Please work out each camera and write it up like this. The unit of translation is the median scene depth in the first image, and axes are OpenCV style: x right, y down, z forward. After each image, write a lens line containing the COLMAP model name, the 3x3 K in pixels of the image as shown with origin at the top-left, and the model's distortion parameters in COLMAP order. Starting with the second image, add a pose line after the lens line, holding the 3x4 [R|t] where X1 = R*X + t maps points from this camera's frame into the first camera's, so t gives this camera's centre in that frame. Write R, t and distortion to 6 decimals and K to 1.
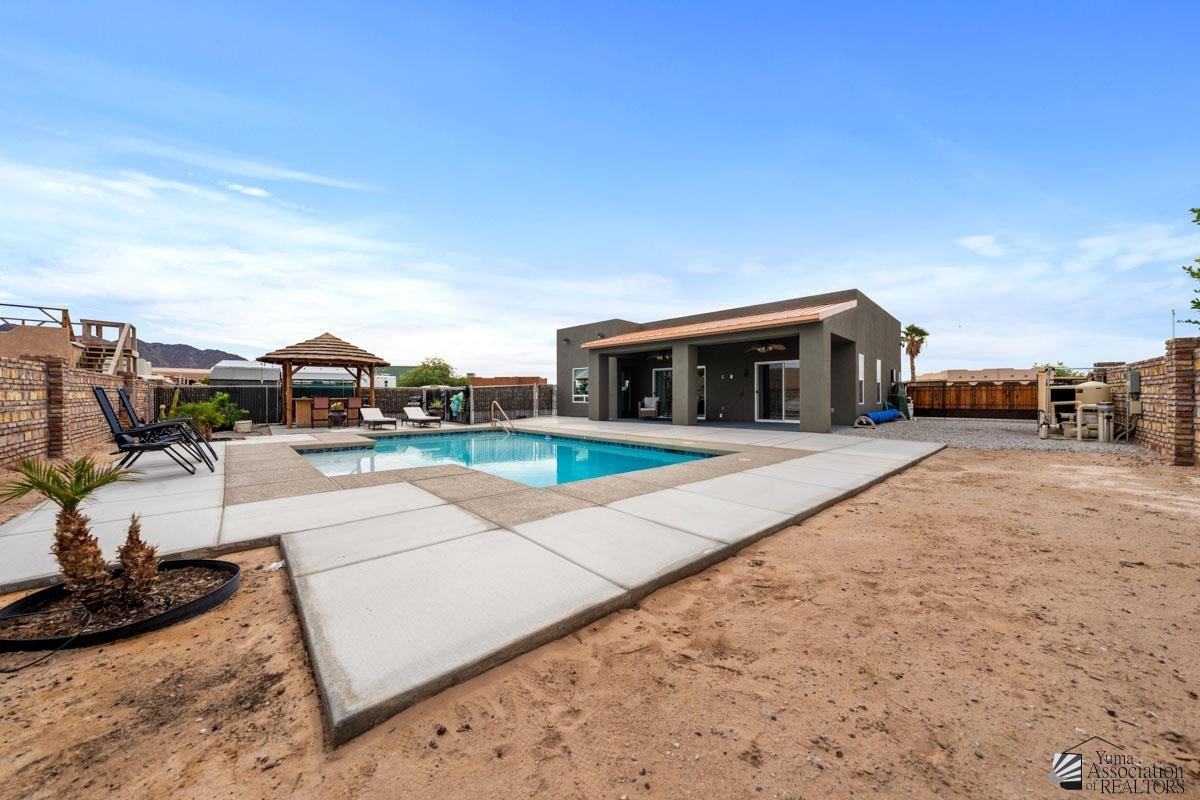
lens RADIAL K [[420.1, 0, 600.9], [0, 420.1, 385.4], [0, 0, 1]] dist [-0.001002, -0.000063]
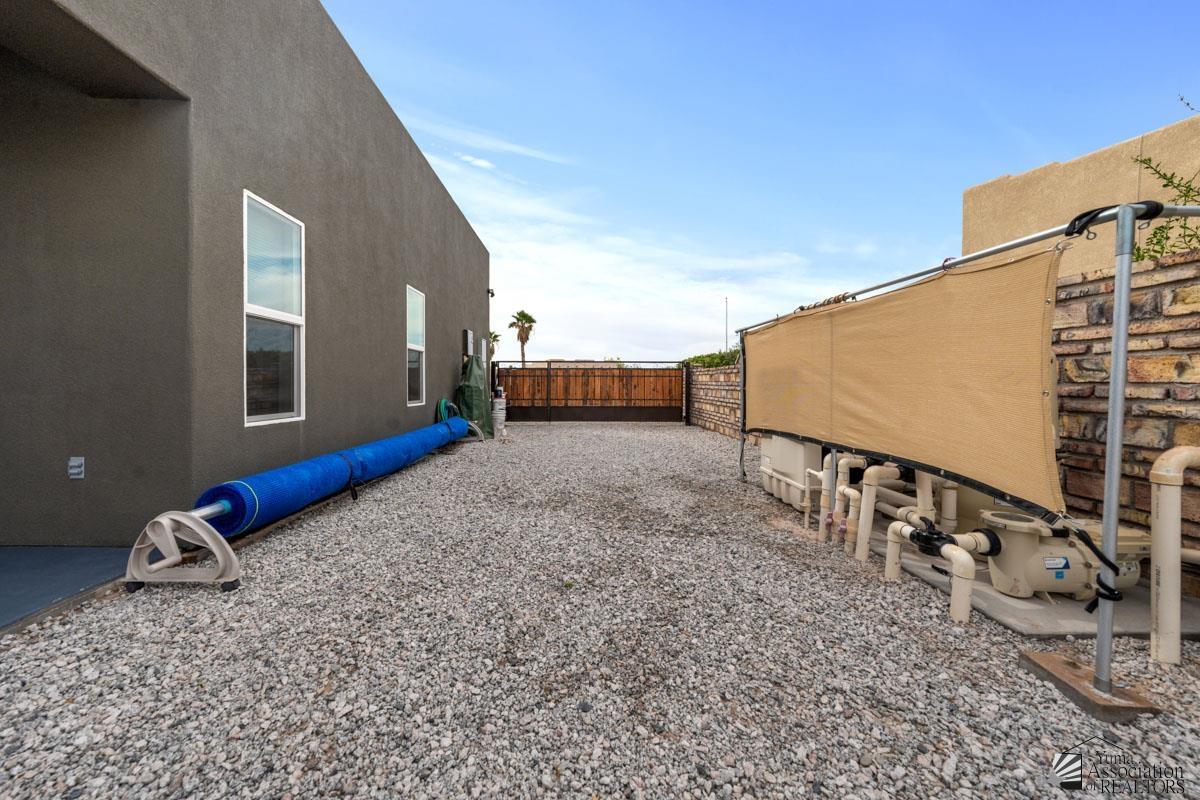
lens RADIAL K [[420.1, 0, 600.9], [0, 420.1, 385.4], [0, 0, 1]] dist [-0.001002, -0.000063]
pose [[0.686037, -0.003252, 0.727559, 0.439529], [-0.021538, 0.999461, 0.024775, 0.009197], [-0.727248, -0.032667, 0.685597, 0.544569]]
